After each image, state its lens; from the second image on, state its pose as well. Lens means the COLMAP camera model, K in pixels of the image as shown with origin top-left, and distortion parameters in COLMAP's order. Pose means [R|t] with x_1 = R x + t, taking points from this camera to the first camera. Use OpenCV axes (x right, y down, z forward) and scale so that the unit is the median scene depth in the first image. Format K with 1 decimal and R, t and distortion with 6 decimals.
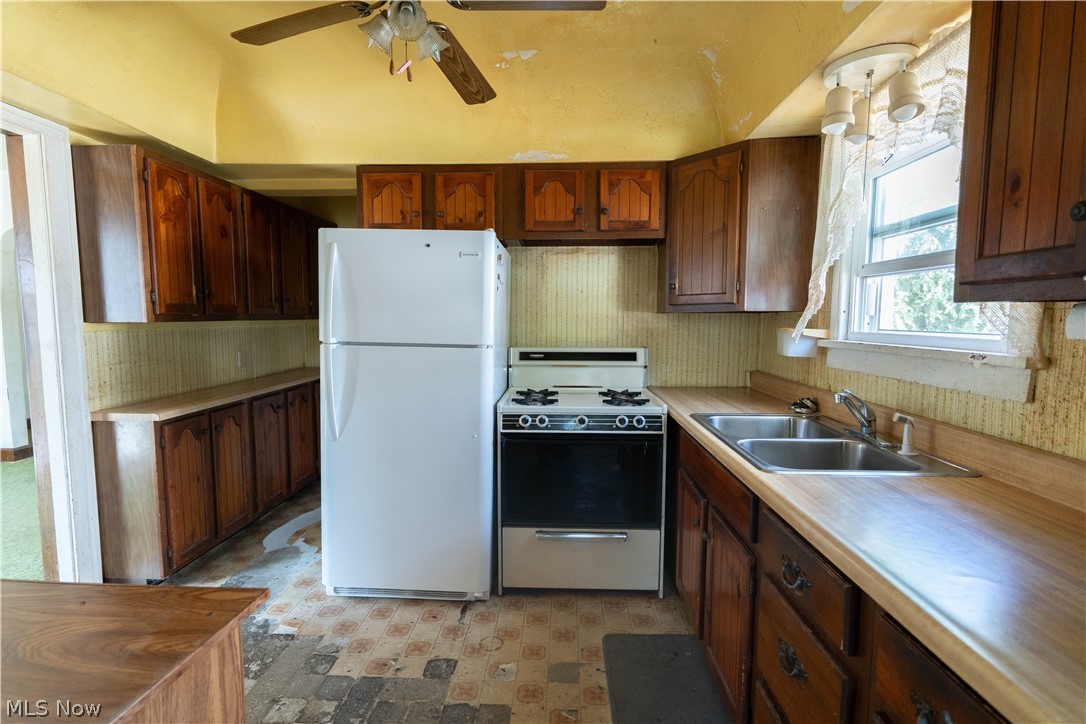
lens RADIAL K [[519.1, 0, 534.1], [0, 519.1, 362.9], [0, 0, 1]] dist [-0.000758, 0.002498]
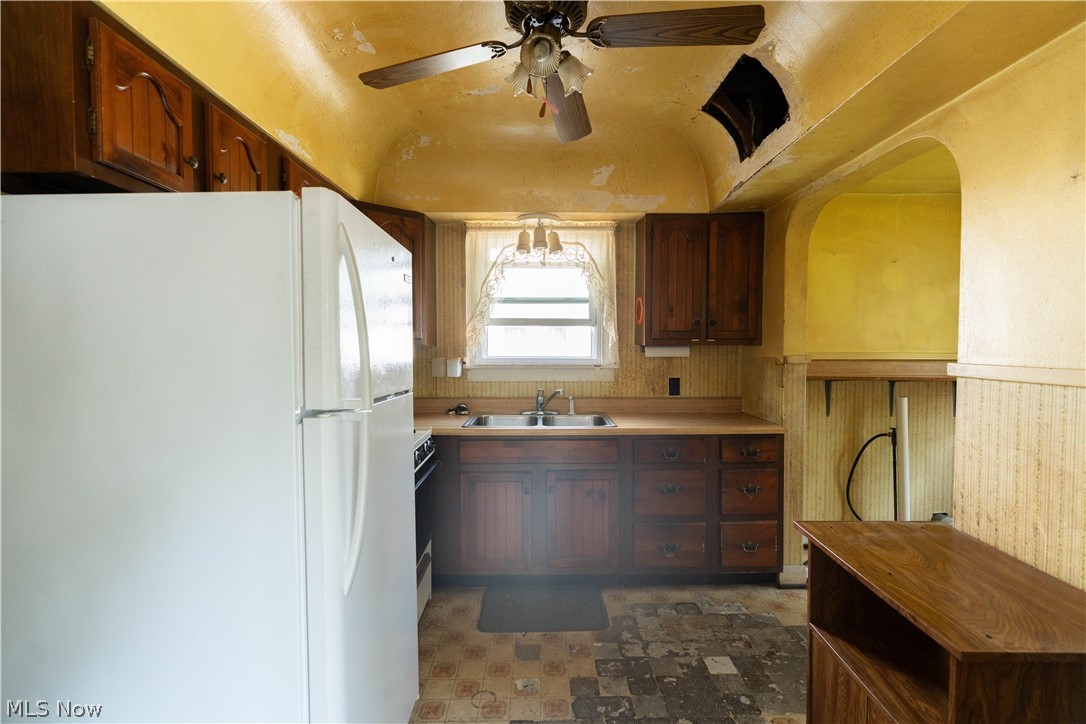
lens RADIAL K [[519.1, 0, 548.1], [0, 519.1, 360.4], [0, 0, 1]] dist [-0.000758, 0.002498]
pose [[-0.067926, -0.035112, 0.997072, -0.943874], [0.085441, 0.995504, 0.040878, -0.093822], [-0.994025, 0.087967, -0.064621, 0.832885]]
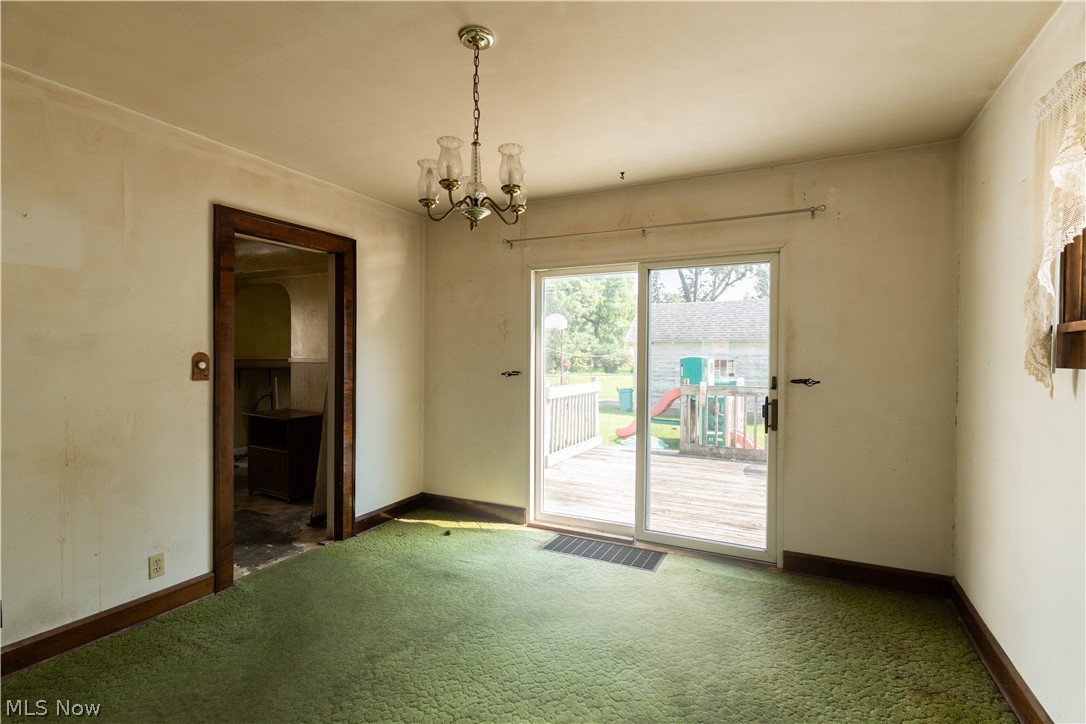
lens RADIAL K [[519.1, 0, 543.1], [0, 519.1, 359.6], [0, 0, 1]] dist [-0.000758, 0.002498]
pose [[-0.913043, -0.012630, 0.407667, -2.230245], [0.028768, 0.995037, 0.095259, -0.193939], [-0.406847, 0.098704, -0.908148, 1.866577]]
